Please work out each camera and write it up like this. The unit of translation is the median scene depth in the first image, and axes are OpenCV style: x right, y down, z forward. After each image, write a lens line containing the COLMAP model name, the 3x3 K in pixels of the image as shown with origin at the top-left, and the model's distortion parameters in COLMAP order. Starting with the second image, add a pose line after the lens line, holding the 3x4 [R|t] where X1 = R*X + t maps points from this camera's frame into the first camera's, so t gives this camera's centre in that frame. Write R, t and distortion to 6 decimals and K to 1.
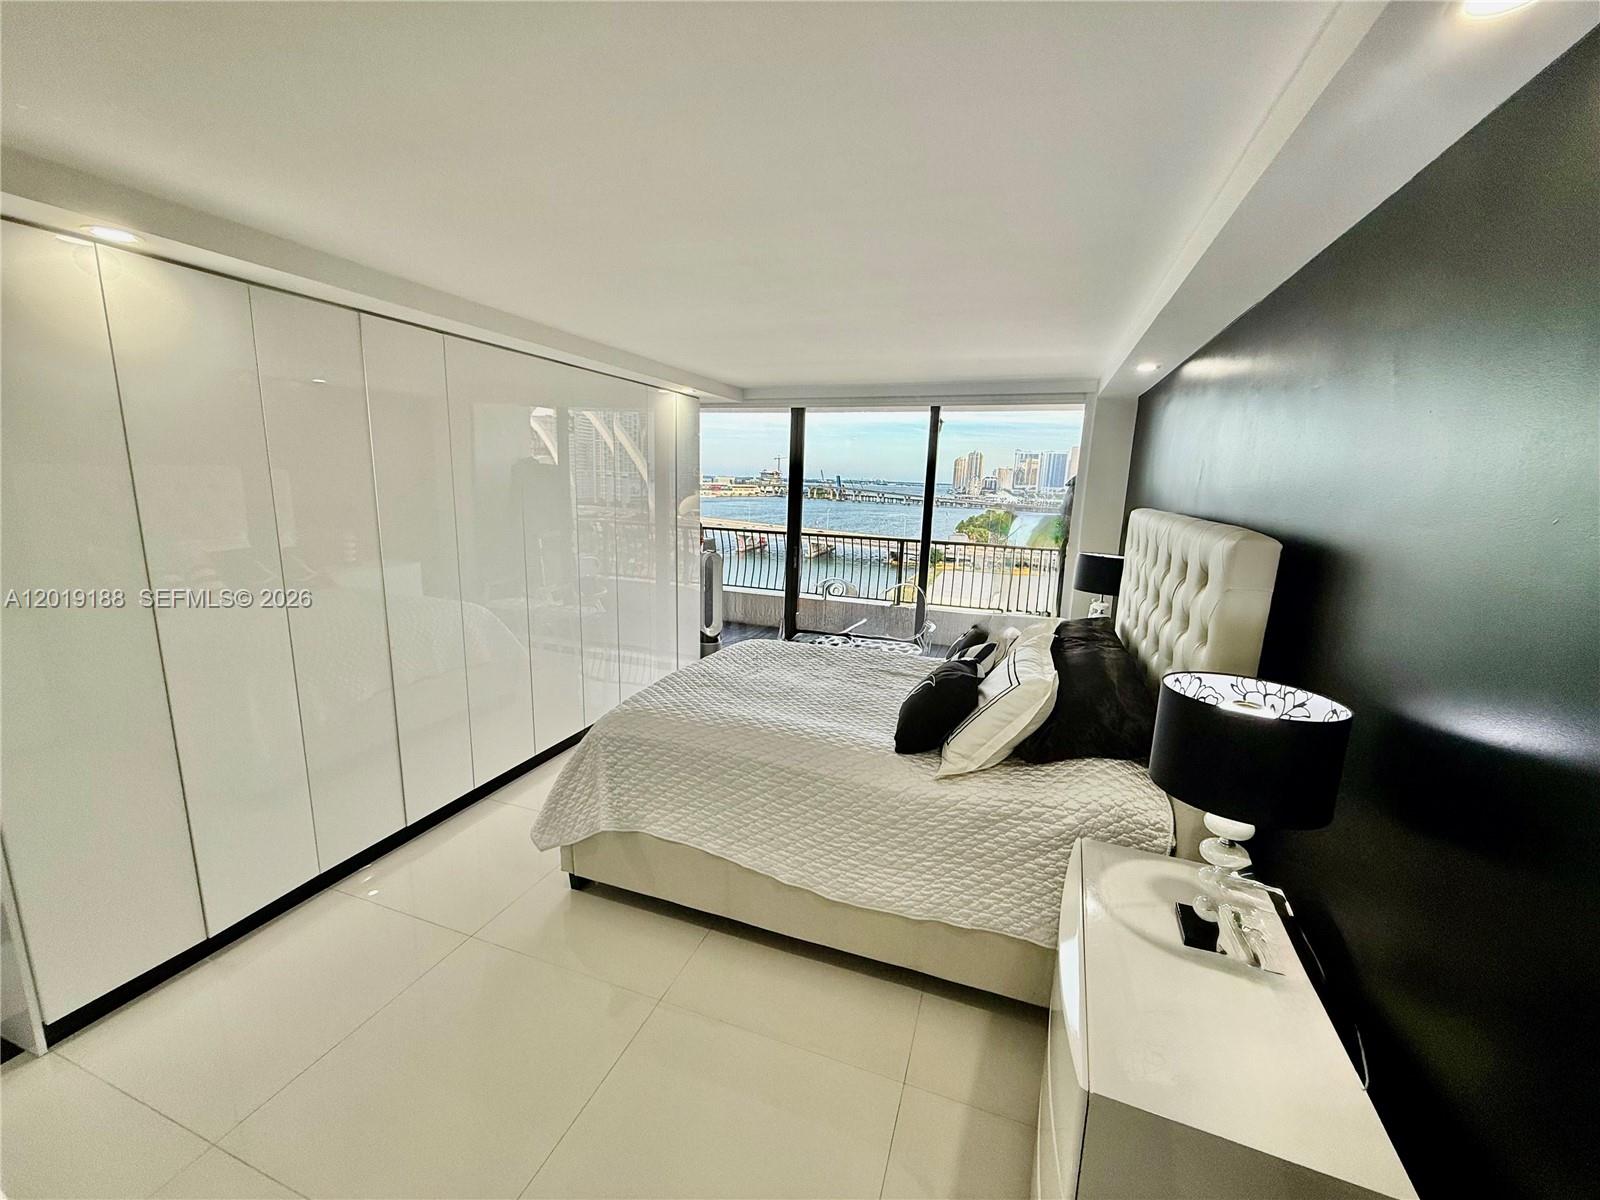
lens RADIAL K [[635.1, 0, 794.8], [0, 635.1, 605.6], [0, 0, 1]] dist [0.001182, 0.000267]
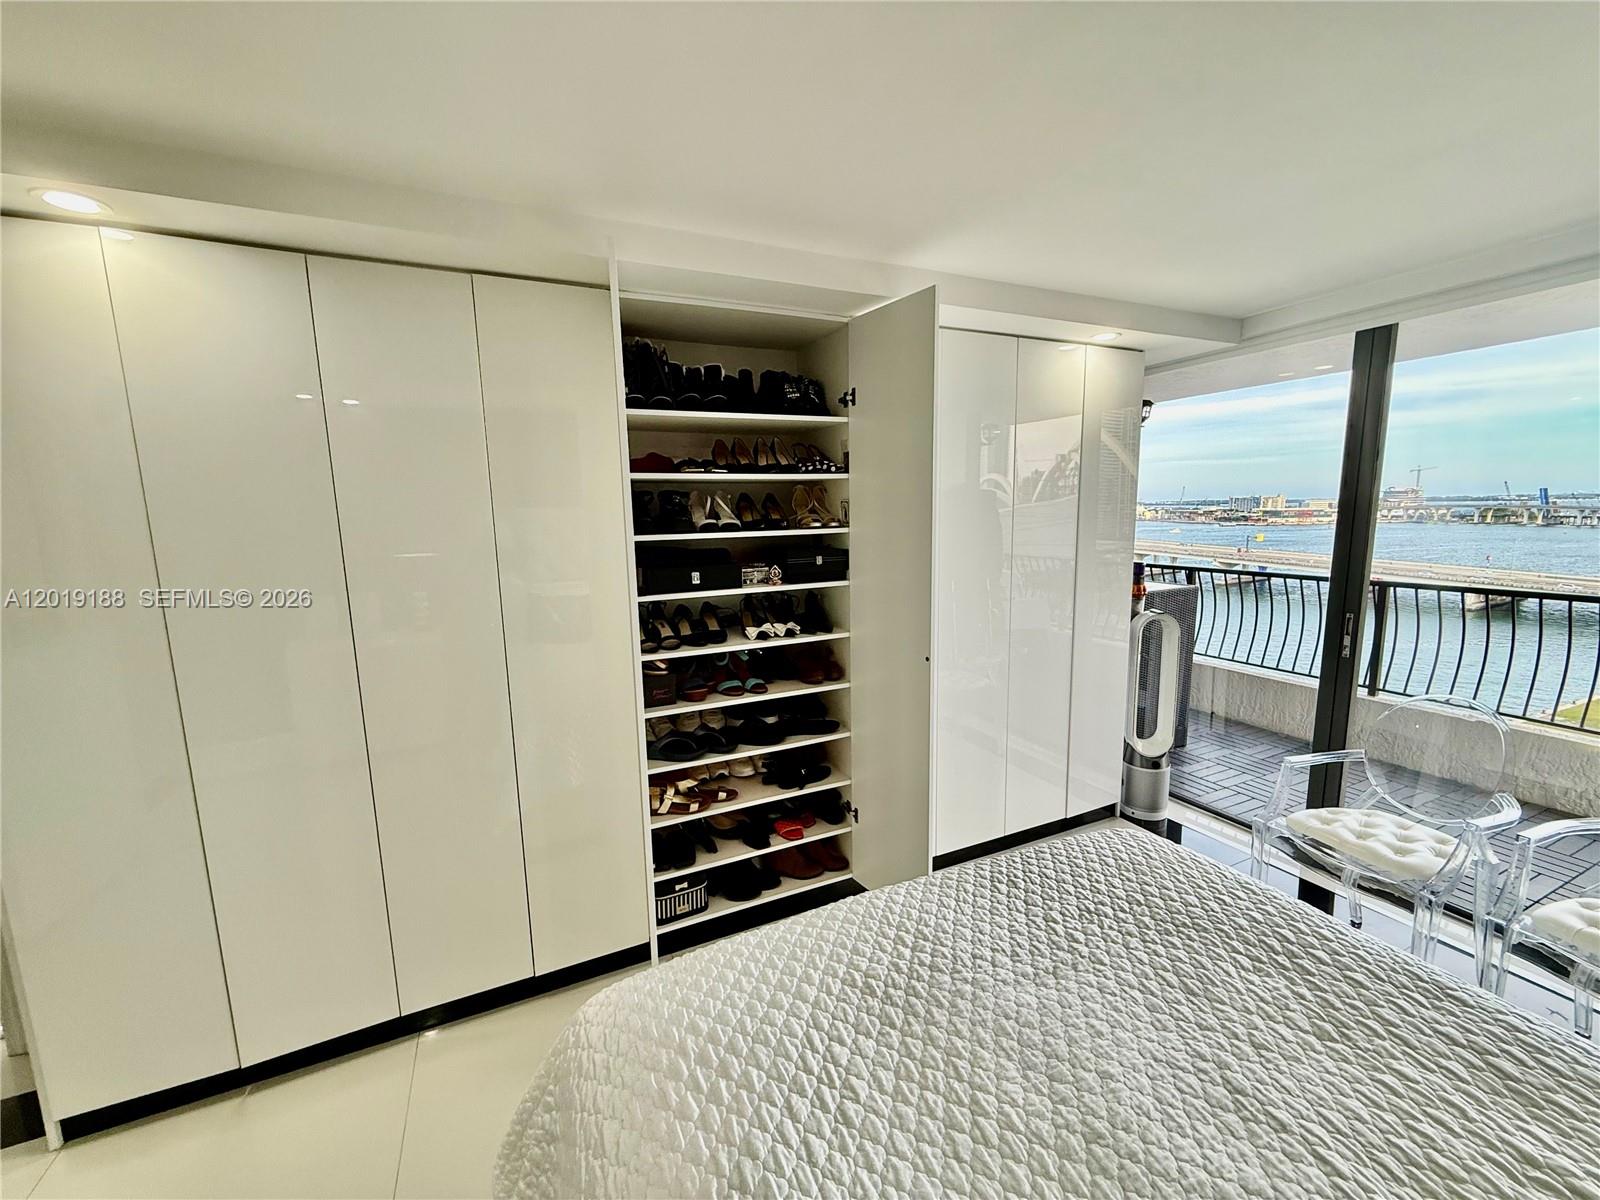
lens RADIAL K [[635.1, 0, 796.4], [0, 635.1, 602.8], [0, 0, 1]] dist [0.001182, 0.000267]
pose [[0.701762, 0.059747, -0.709902, 0.109554], [-0.099460, 0.994935, -0.014584, -0.116104], [0.705435, 0.080841, 0.704150, 0.787346]]
